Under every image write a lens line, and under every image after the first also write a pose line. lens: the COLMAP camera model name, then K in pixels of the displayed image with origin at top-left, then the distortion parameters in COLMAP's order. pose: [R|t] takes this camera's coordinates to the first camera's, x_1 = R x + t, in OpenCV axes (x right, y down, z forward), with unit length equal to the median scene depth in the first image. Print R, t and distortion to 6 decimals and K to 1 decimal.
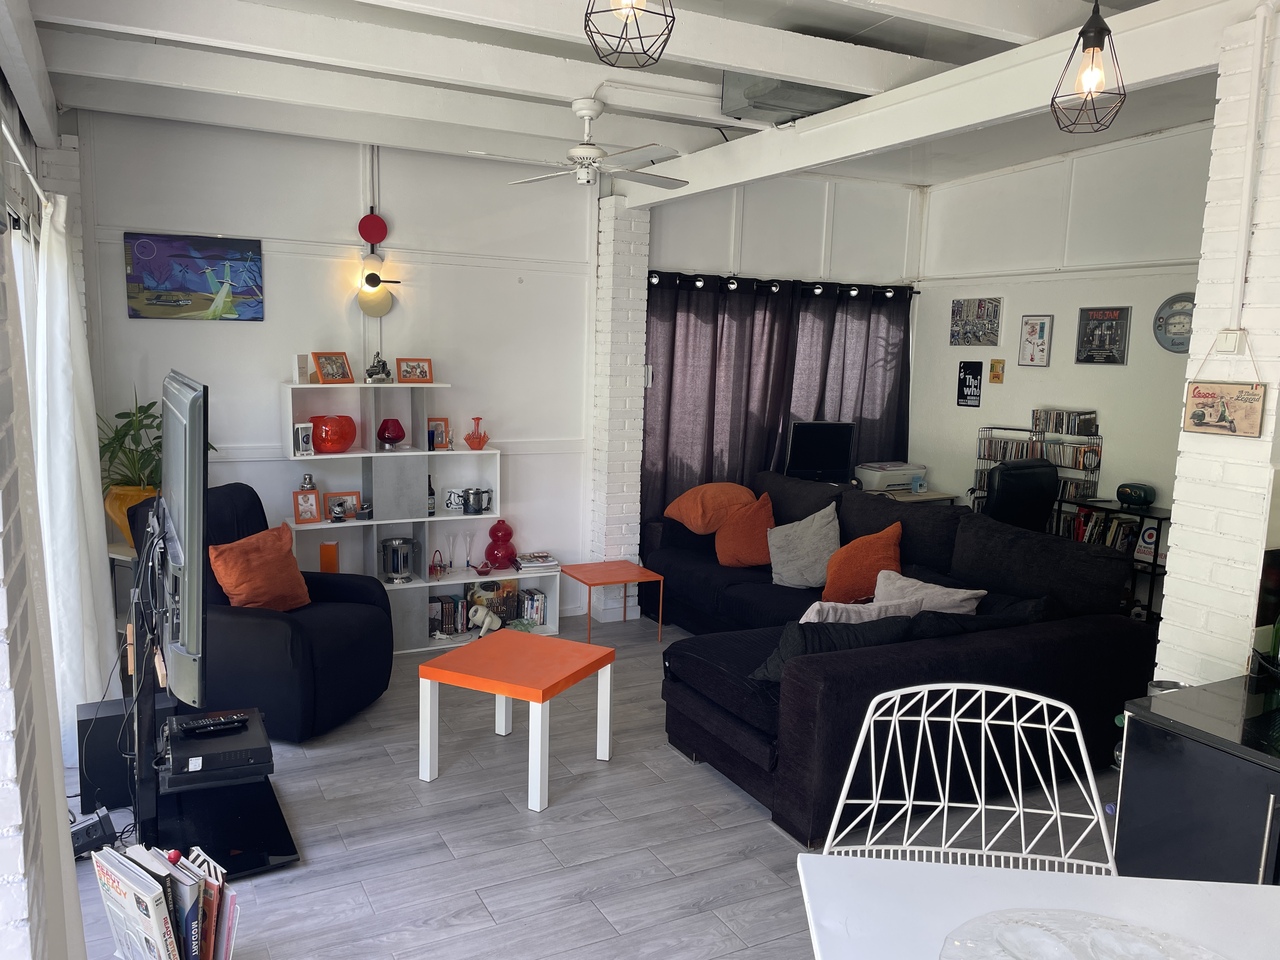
lens RADIAL K [[966.6, 0, 636.1], [0, 966.6, 484.2], [0, 0, 1]] dist [0.098806, -0.127067]
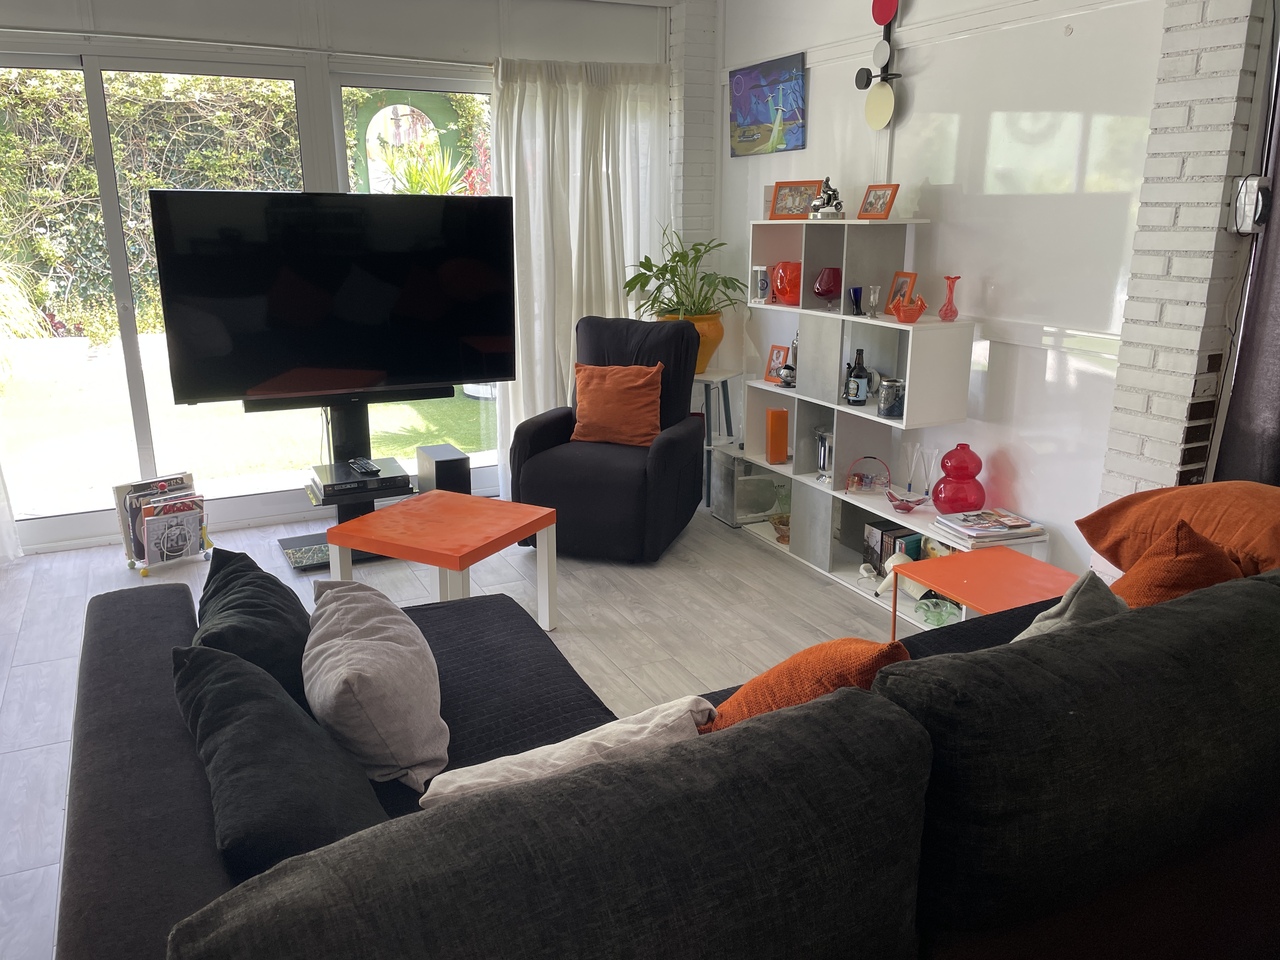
lens RADIAL K [[966.6, 0, 630.8], [0, 966.6, 468.3], [0, 0, 1]] dist [0.098806, -0.127067]
pose [[-0.028704, 0.232897, -0.972078, 0.556179], [-0.143254, 0.961481, 0.234589, -0.074846], [0.989270, 0.145988, 0.005766, 0.893889]]
